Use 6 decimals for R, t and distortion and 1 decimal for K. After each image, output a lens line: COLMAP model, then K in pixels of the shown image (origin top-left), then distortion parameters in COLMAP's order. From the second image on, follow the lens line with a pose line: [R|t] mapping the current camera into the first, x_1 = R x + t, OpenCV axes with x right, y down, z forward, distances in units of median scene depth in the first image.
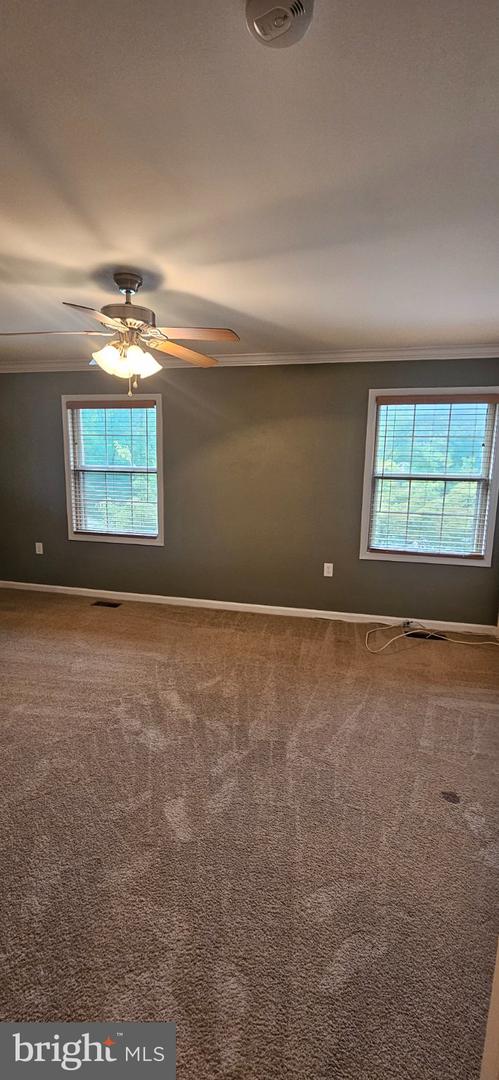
lens RADIAL K [[445.9, 0, 249.2], [0, 445.9, 545.1], [0, 0, 1]] dist [0.001961, -0.000375]
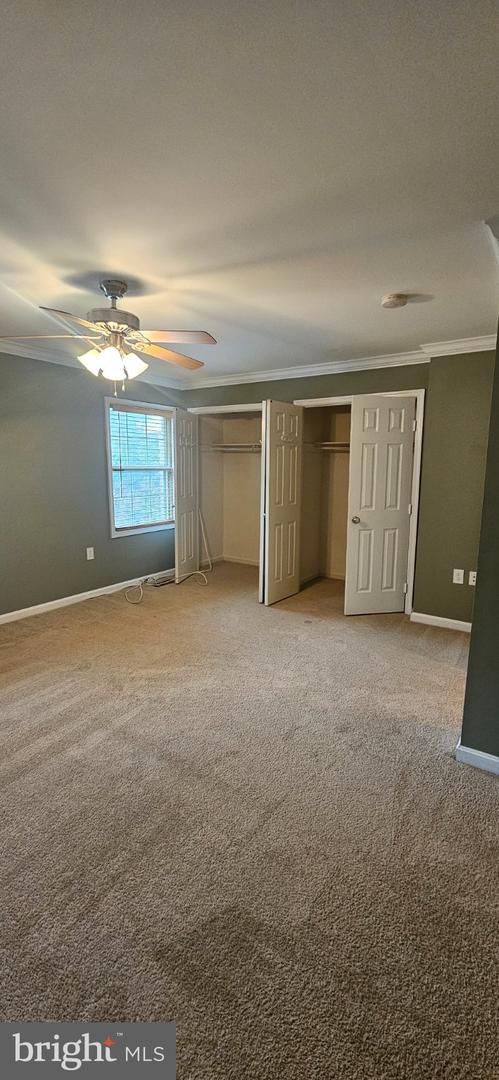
lens RADIAL K [[445.9, 0, 248.7], [0, 445.9, 535.1], [0, 0, 1]] dist [0.001961, -0.000375]
pose [[0.352039, -0.161245, 0.921992, -0.775761], [0.166188, 0.980166, 0.107964, -0.048871], [-0.921114, 0.115216, 0.371853, 0.236929]]
